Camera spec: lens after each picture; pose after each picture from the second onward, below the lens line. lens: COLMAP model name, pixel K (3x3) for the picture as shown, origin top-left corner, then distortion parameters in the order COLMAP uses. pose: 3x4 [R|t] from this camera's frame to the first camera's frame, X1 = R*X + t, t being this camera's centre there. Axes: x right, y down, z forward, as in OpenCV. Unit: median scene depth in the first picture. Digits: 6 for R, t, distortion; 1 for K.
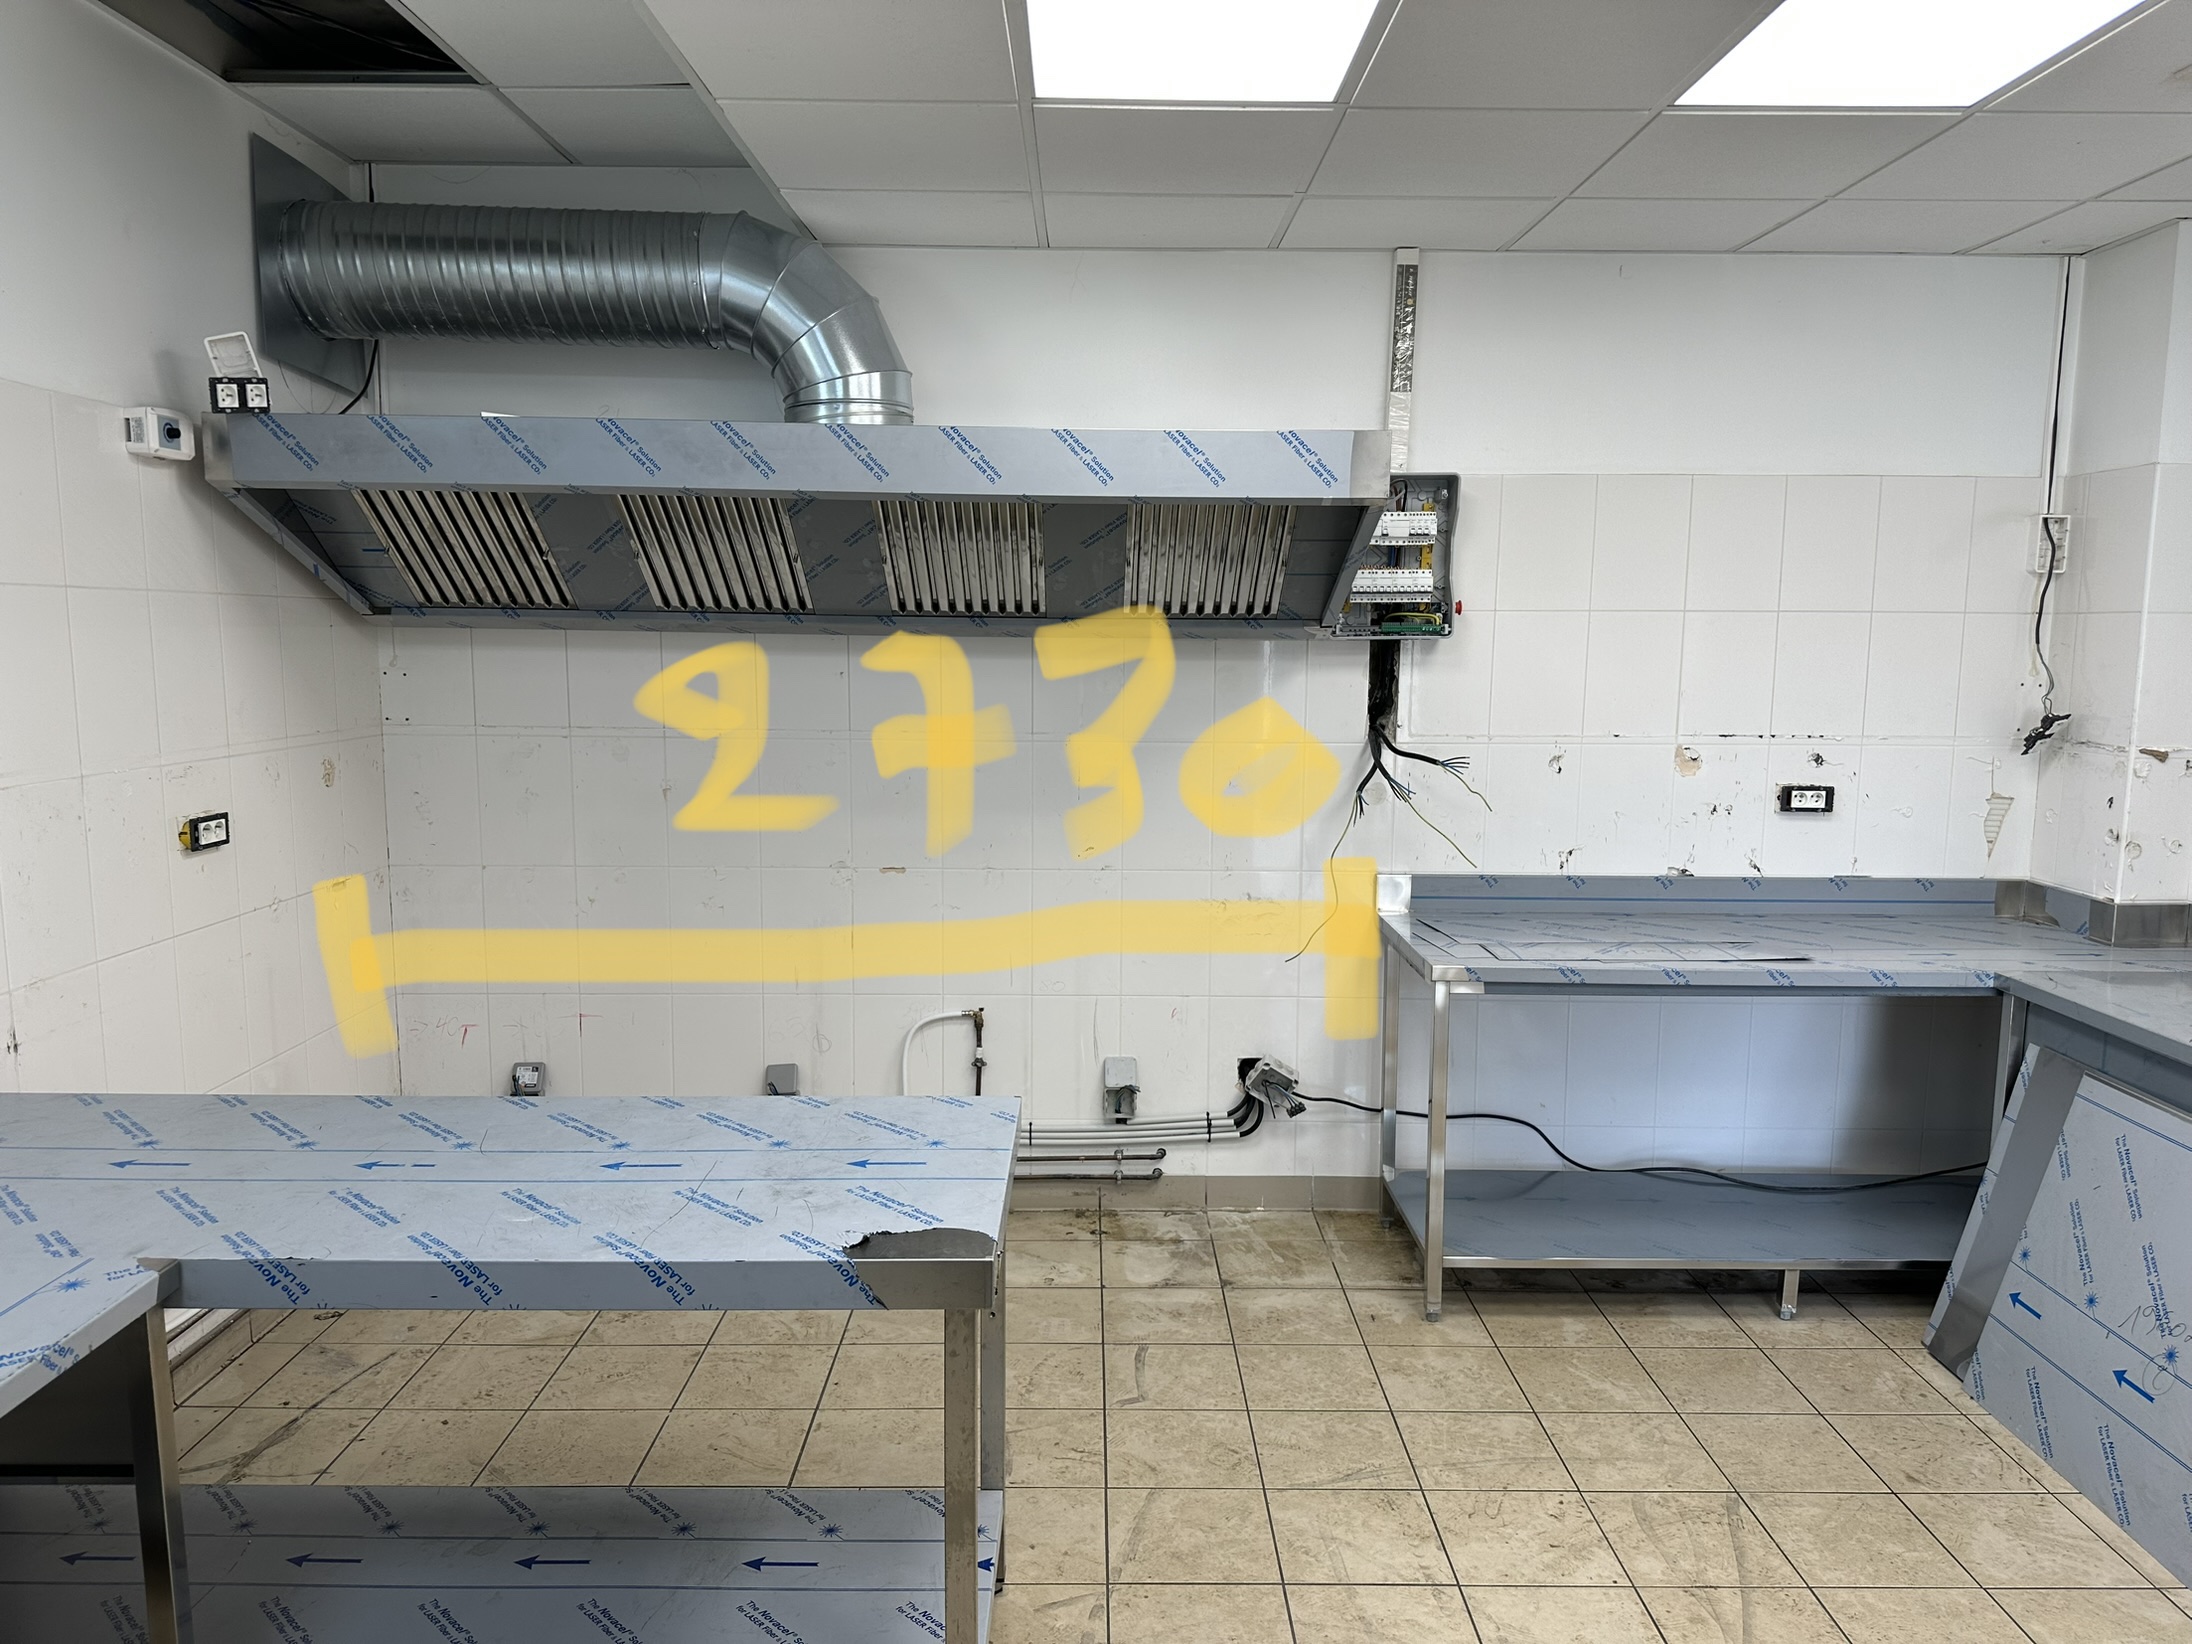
lens RADIAL K [[1564.9, 0, 1072.3], [0, 1564.9, 802.3], [0, 0, 1]] dist [0.036710, -0.028604]
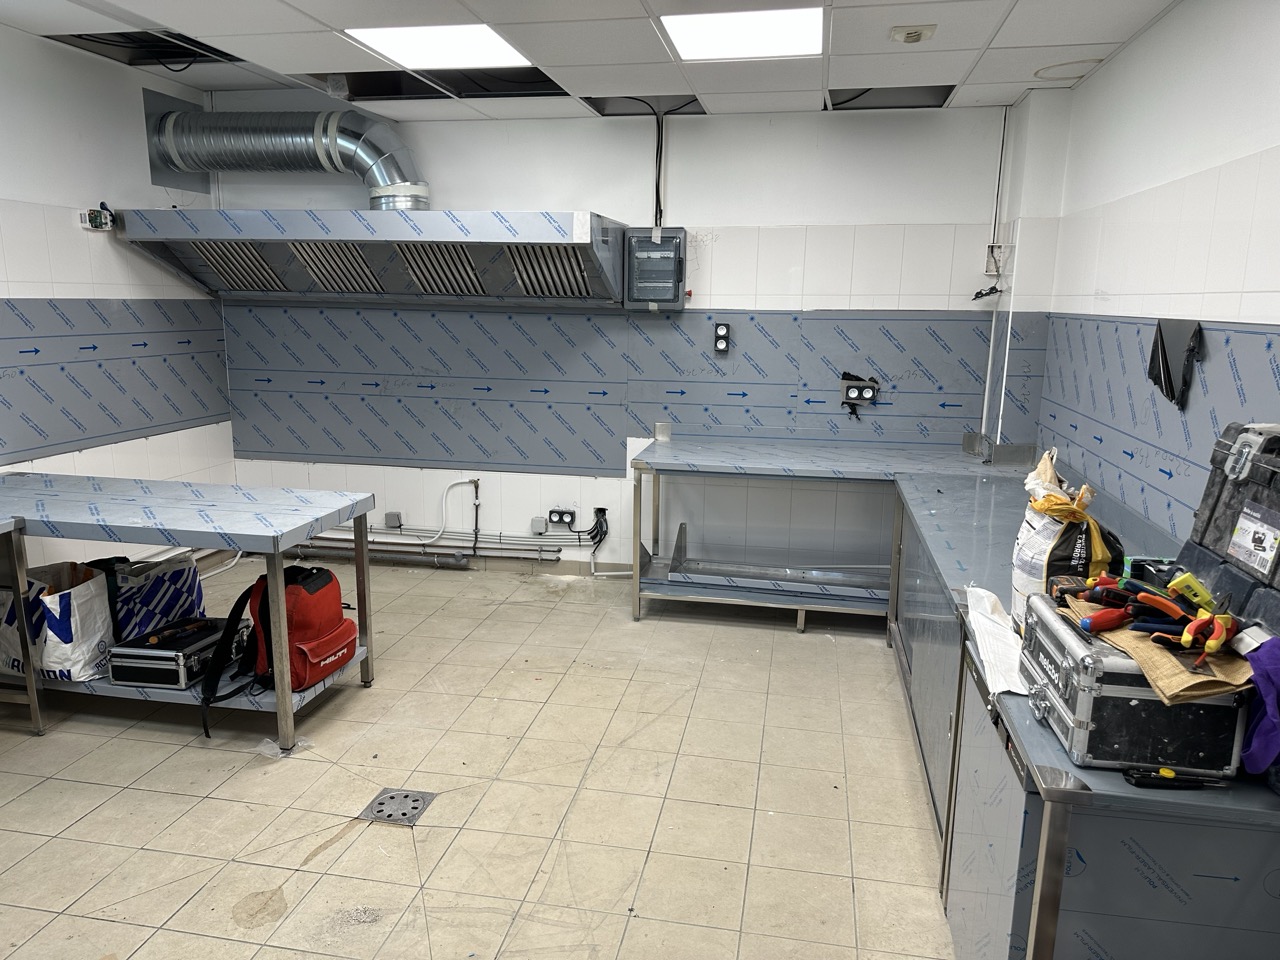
lens RADIAL K [[913.8, 0, 646.3], [0, 913.8, 482.4], [0, 0, 1]] dist [0.036710, -0.028604]
pose [[0.981012, 0.040011, -0.189776, 0.444227], [-0.024938, 0.996389, 0.081157, 0.029568], [0.192338, -0.074883, 0.978468, -0.215089]]
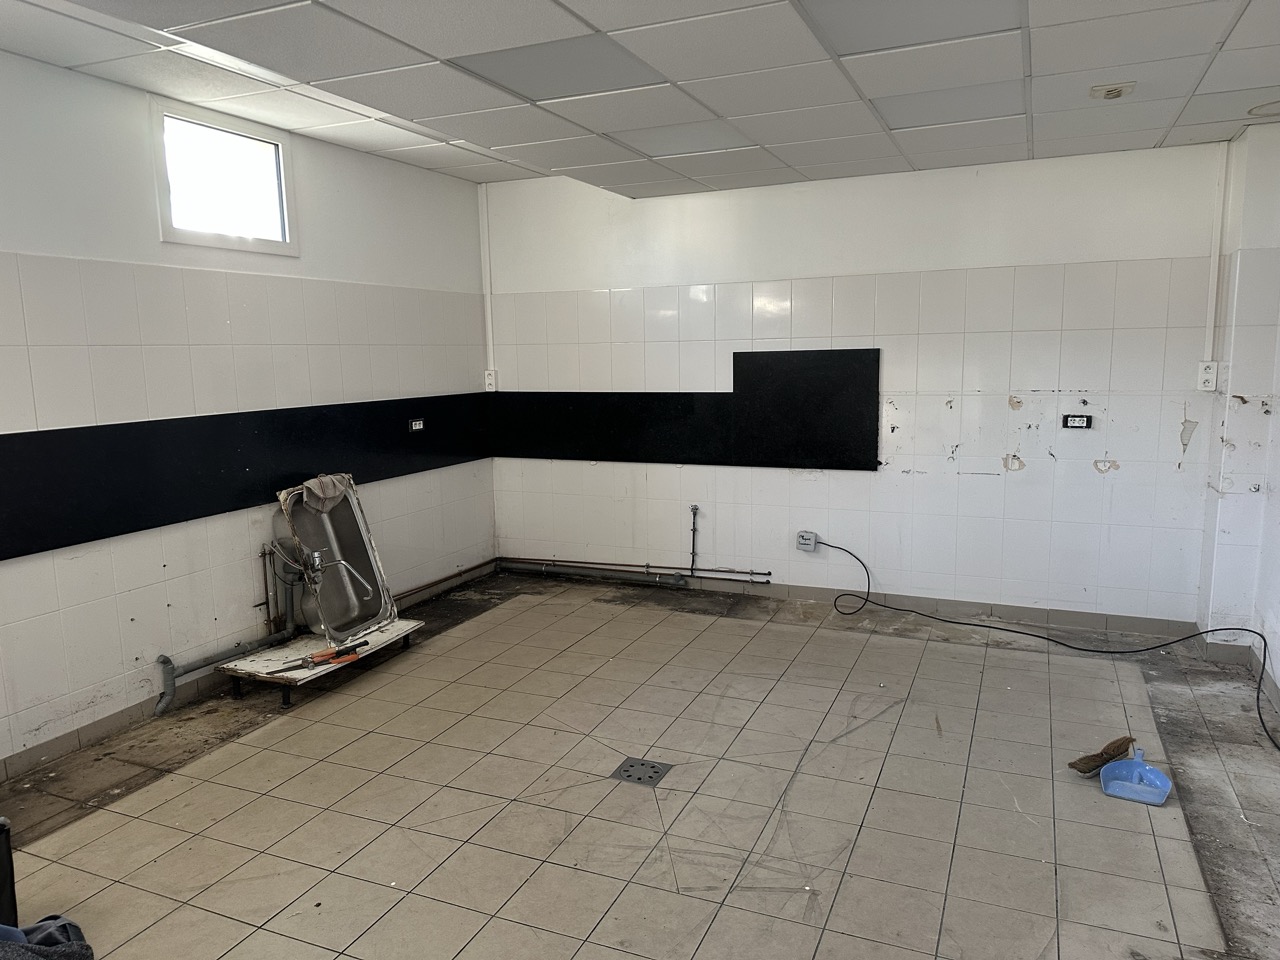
lens RADIAL K [[913.8, 0, 632.6], [0, 913.8, 478.0], [0, 0, 1]] dist [0.036710, -0.028604]
pose [[0.911643, 0.034128, -0.409563, 0.458935], [-0.021993, 0.999169, 0.034303, 0.044975], [0.410393, -0.022265, 0.911637, -0.342221]]
